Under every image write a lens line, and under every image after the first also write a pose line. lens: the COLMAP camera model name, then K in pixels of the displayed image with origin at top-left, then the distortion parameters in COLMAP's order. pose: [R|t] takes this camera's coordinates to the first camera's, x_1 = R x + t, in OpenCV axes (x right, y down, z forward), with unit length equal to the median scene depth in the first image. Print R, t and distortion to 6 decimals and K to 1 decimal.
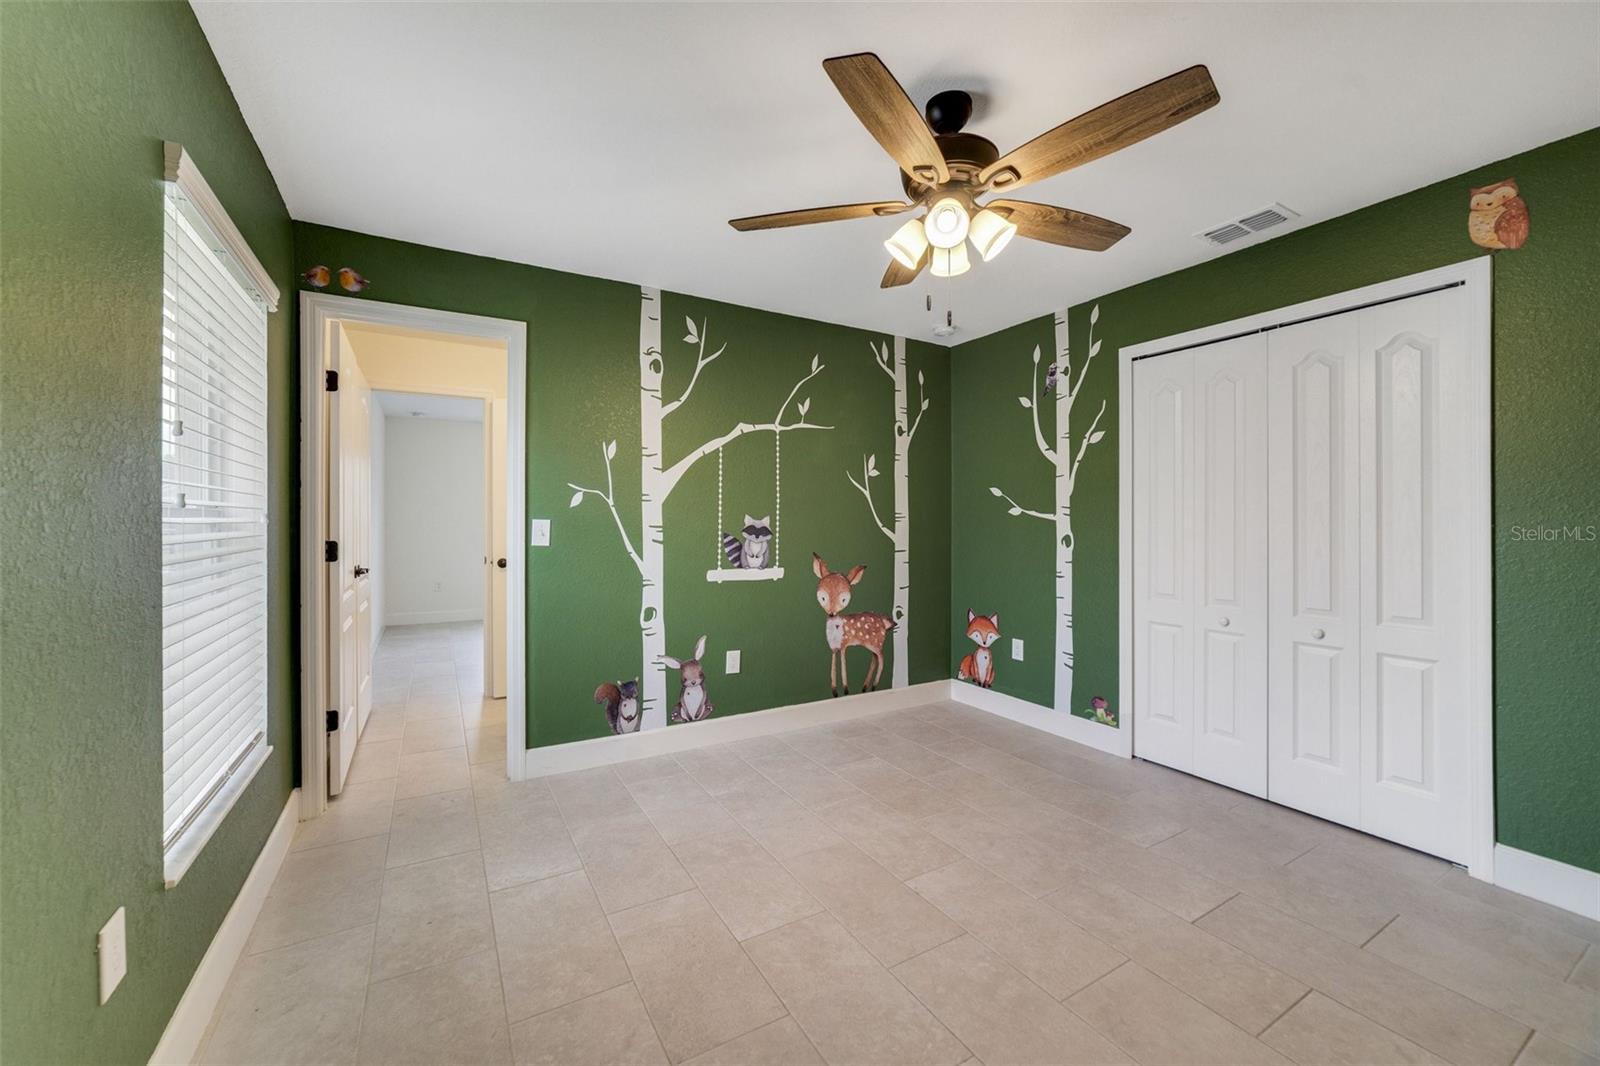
lens RADIAL K [[618.6, 0, 786.7], [0, 618.6, 527.1], [0, 0, 1]] dist [-0.018785, 0.004862]
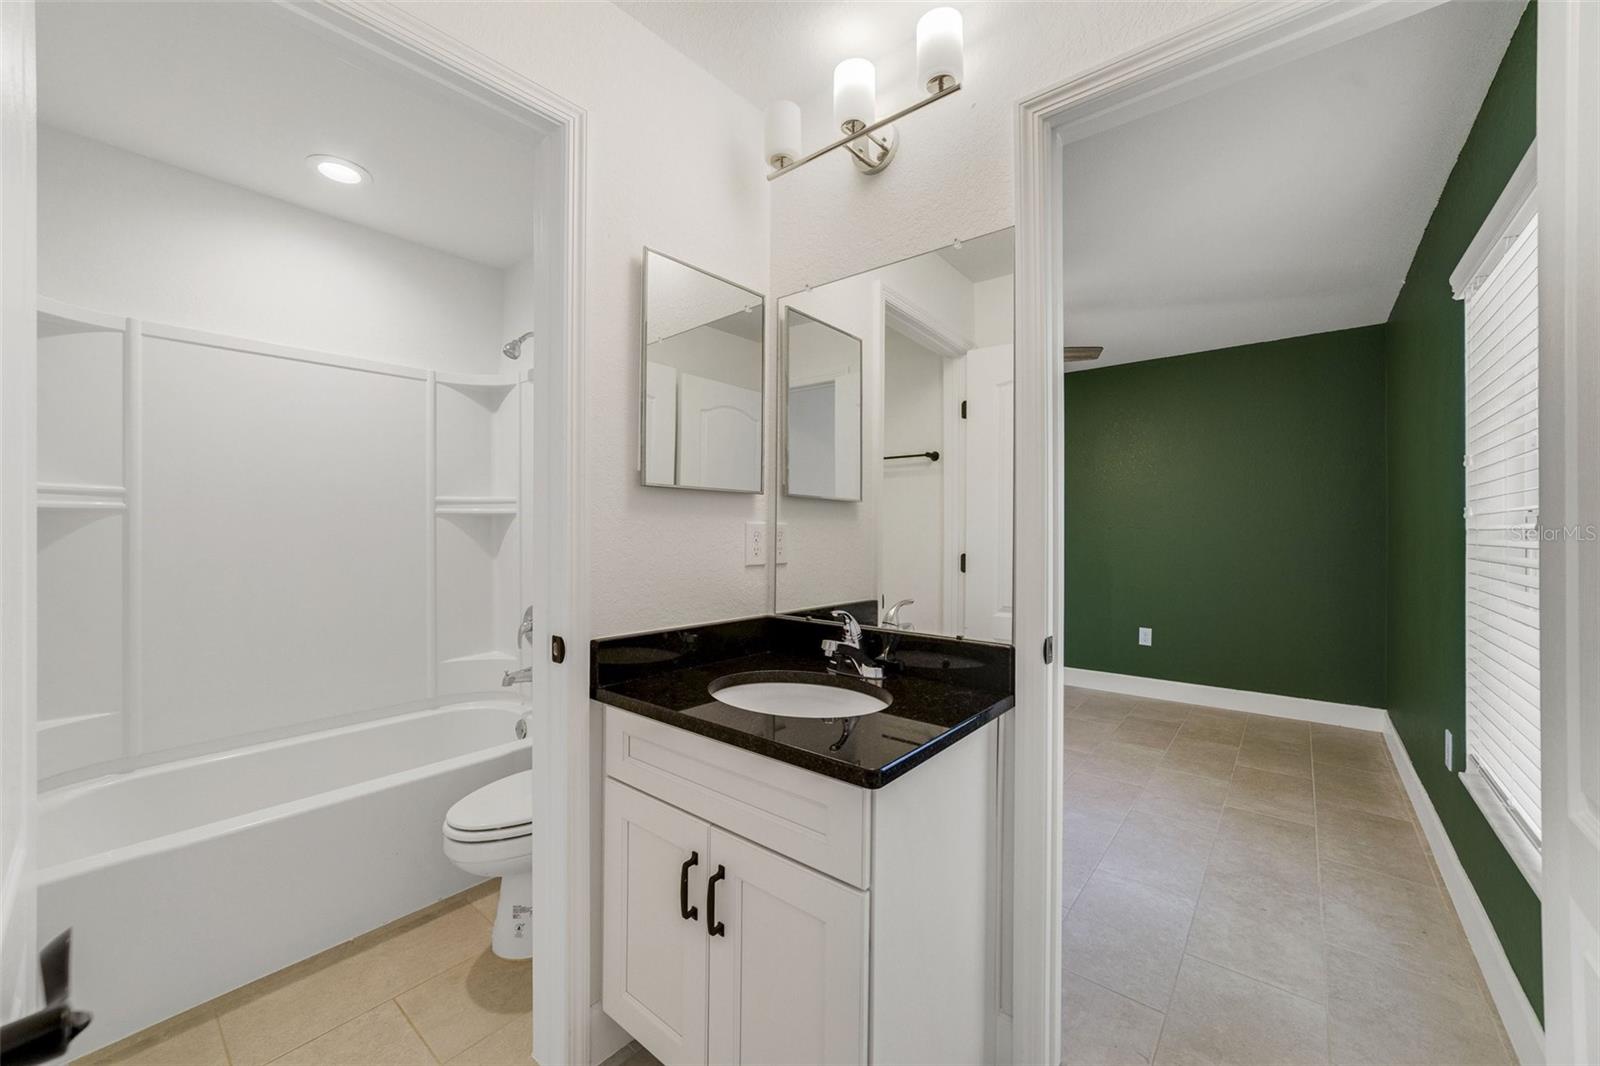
lens RADIAL K [[625.9, 0, 793.0], [0, 625.9, 520.3], [0, 0, 1]] dist [-0.008869, 0.000123]
pose [[-0.354068, 0.007650, 0.935189, -0.700562], [0.000349, 0.999968, -0.008047, -0.007784], [-0.935220, -0.002522, -0.354059, 1.146156]]
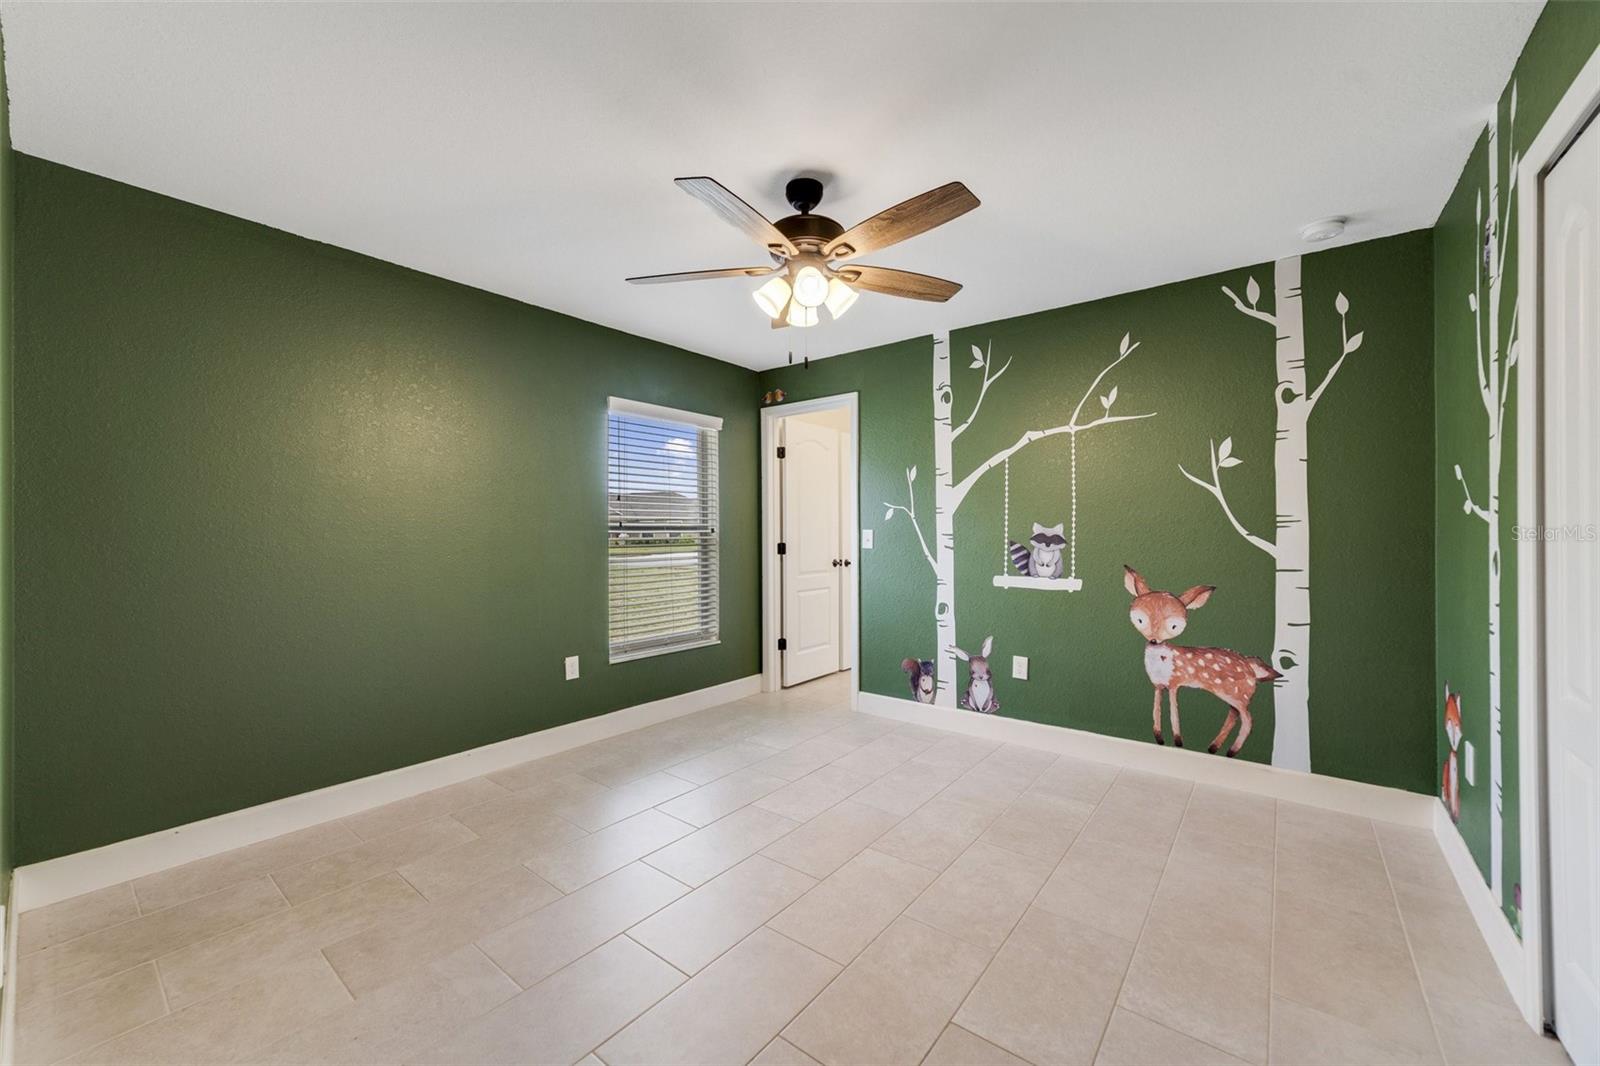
lens RADIAL K [[625.3, 0, 796.5], [0, 625.3, 538.4], [0, 0, 1]] dist [0.000480, 0.000122]
pose [[0.375774, 0.004802, -0.926699, 0.728437], [-0.002141, 0.999988, 0.004314, 0.001707], [0.926709, 0.000363, 0.375780, 0.270411]]
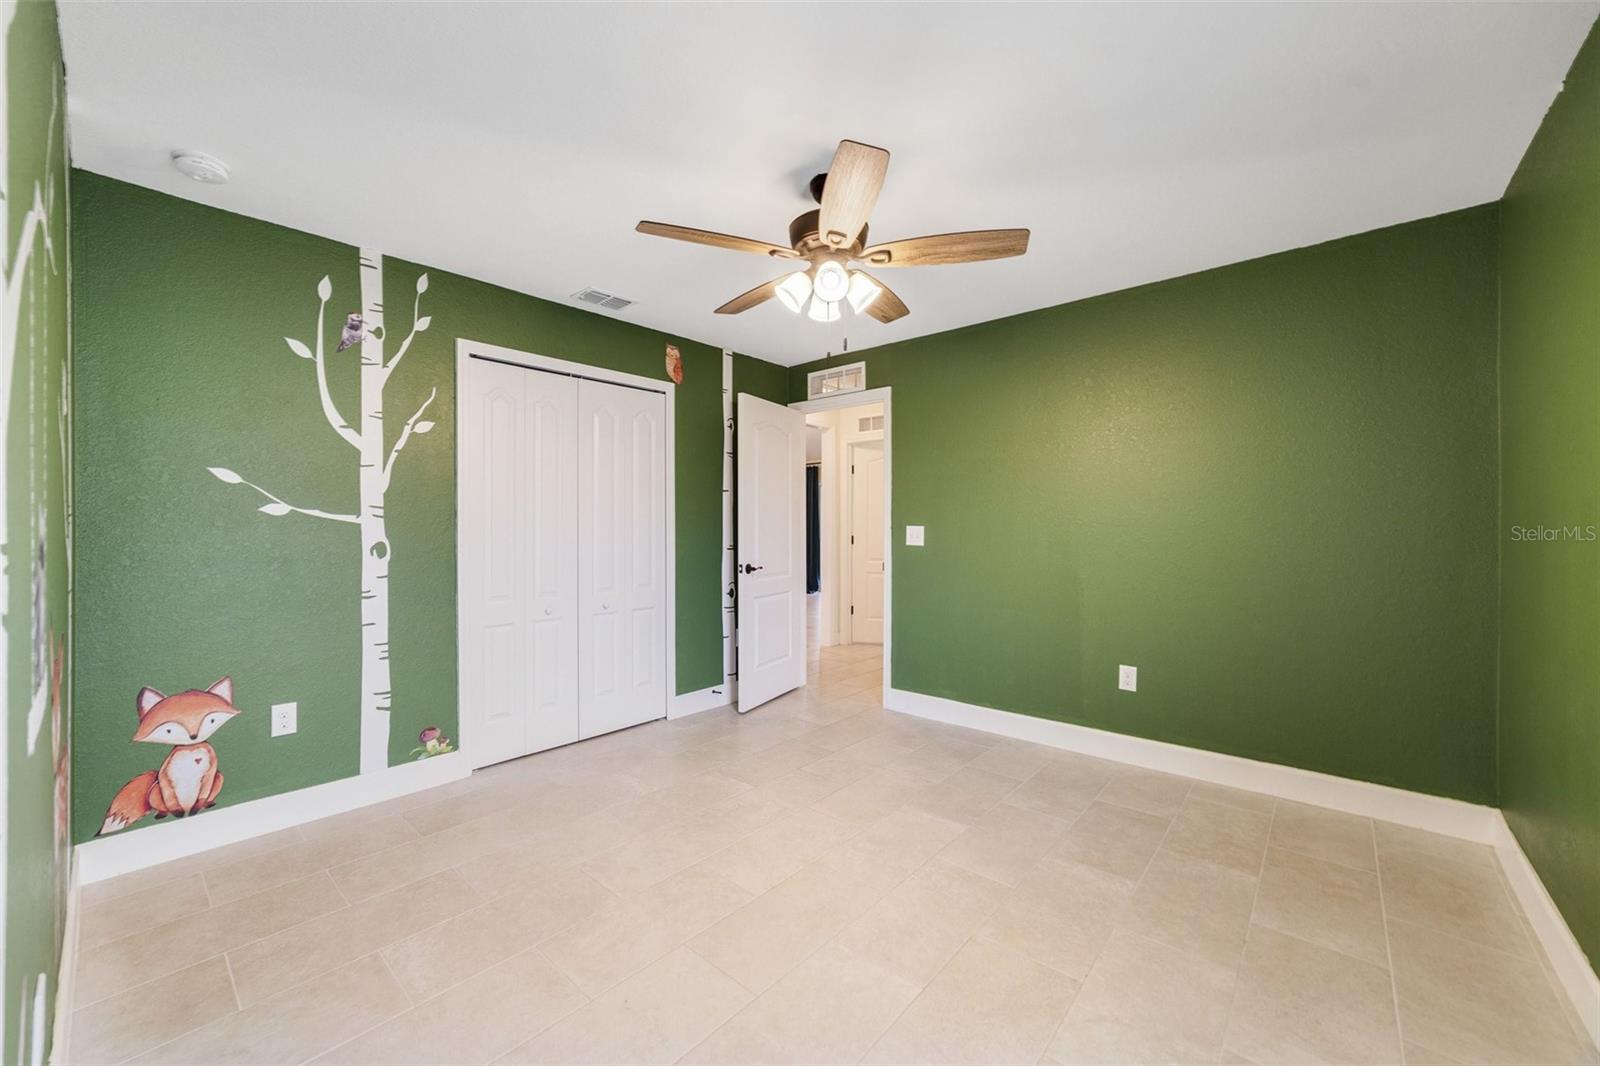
lens RADIAL K [[618.6, 0, 786.7], [0, 618.6, 527.1], [0, 0, 1]] dist [-0.018785, 0.004862]
pose [[-0.309016, -0.001290, 0.951056, -0.452796], [0.006310, 0.999974, 0.003407, -0.006000], [-0.951036, 0.007054, -0.309000, 0.758332]]
